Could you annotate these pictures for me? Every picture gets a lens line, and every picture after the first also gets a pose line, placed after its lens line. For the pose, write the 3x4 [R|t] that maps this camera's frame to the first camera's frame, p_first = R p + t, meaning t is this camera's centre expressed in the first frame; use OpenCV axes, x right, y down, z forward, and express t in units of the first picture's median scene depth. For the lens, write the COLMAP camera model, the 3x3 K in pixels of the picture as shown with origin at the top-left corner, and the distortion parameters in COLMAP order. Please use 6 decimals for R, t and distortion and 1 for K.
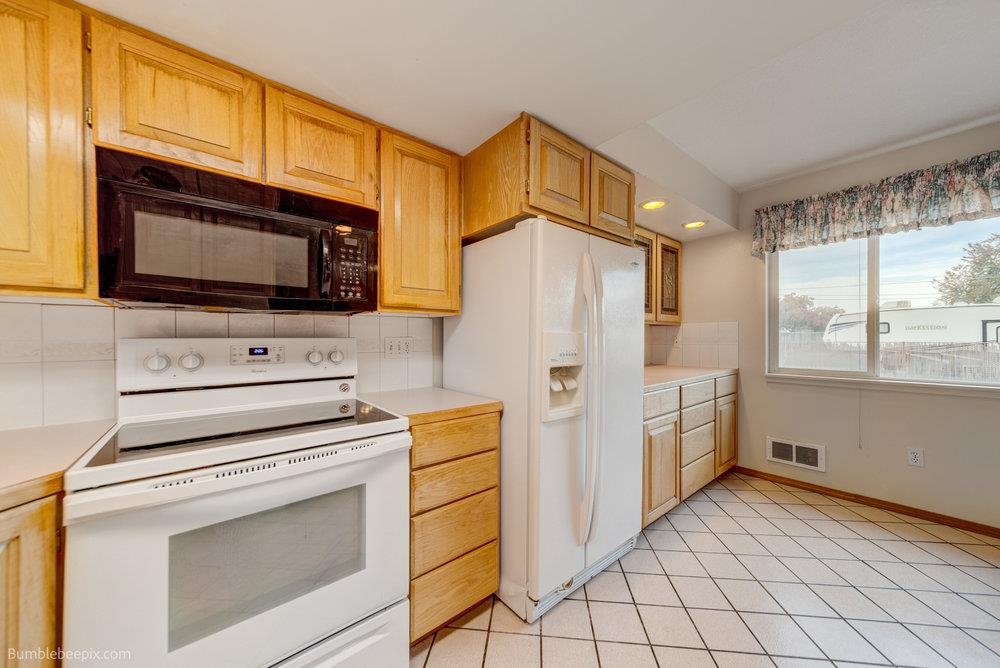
lens RADIAL K [[347.7, 0, 499.5], [0, 347.7, 341.5], [0, 0, 1]] dist [0.001236, 0.000119]
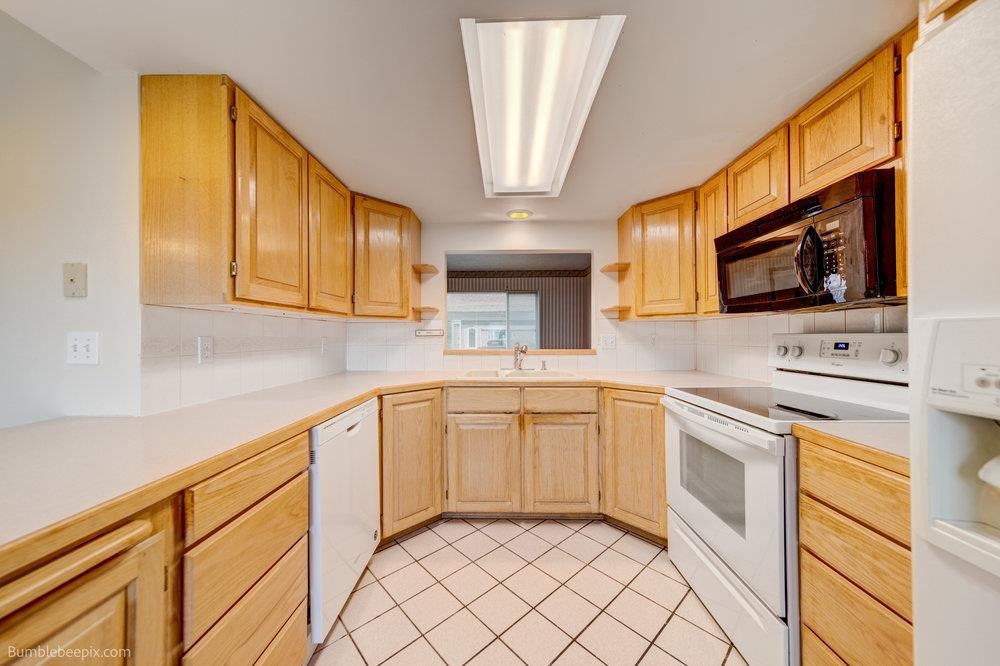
lens RADIAL K [[347.7, 0, 499.1], [0, 347.7, 334.0], [0, 0, 1]] dist [0.001236, 0.000119]
pose [[-0.660284, 0.000570, -0.751016, 0.801562], [0.004126, 0.999987, -0.002869, -0.009913], [0.751005, -0.004993, -0.660278, 0.936534]]
